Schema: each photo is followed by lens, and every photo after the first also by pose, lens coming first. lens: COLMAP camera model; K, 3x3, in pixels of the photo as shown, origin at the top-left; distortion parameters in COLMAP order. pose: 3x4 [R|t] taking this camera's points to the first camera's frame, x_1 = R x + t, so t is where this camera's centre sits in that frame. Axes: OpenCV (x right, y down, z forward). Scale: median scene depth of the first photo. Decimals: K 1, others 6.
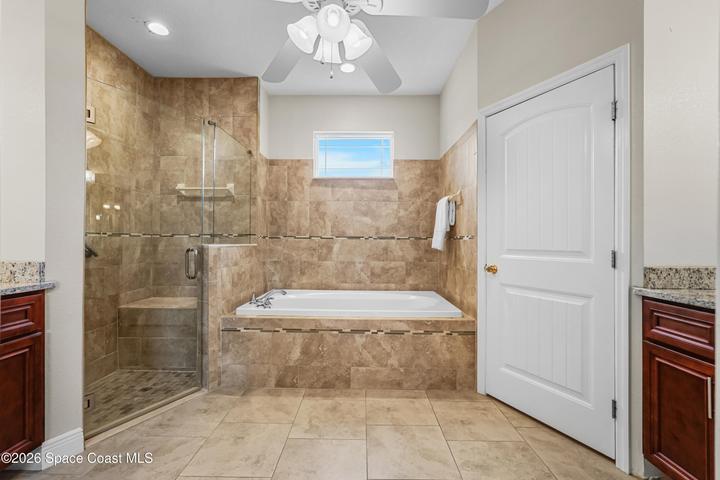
lens RADIAL K [[322.5, 0, 355.8], [0, 322.5, 241.3], [0, 0, 1]] dist [-0.016694, 0.008418]
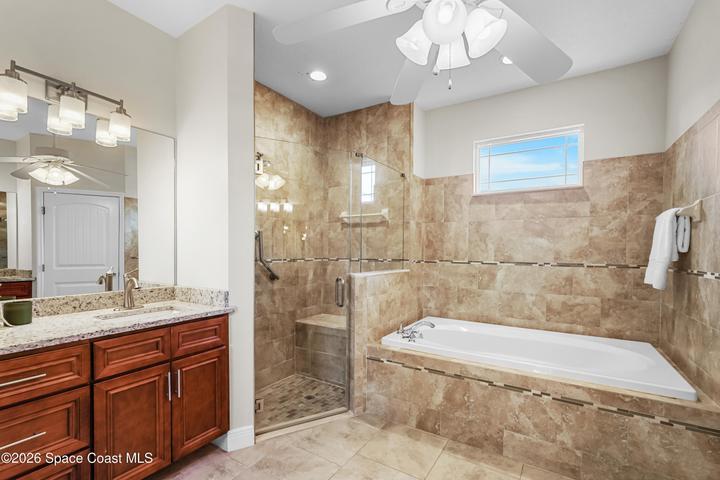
lens RADIAL K [[322.5, 0, 358.5], [0, 322.5, 258.8], [0, 0, 1]] dist [-0.016694, 0.008418]
pose [[0.855640, 0.013422, -0.517398, 0.075993], [-0.001286, 0.999716, 0.023808, -0.056127], [0.517571, -0.019706, 0.855414, 0.108165]]
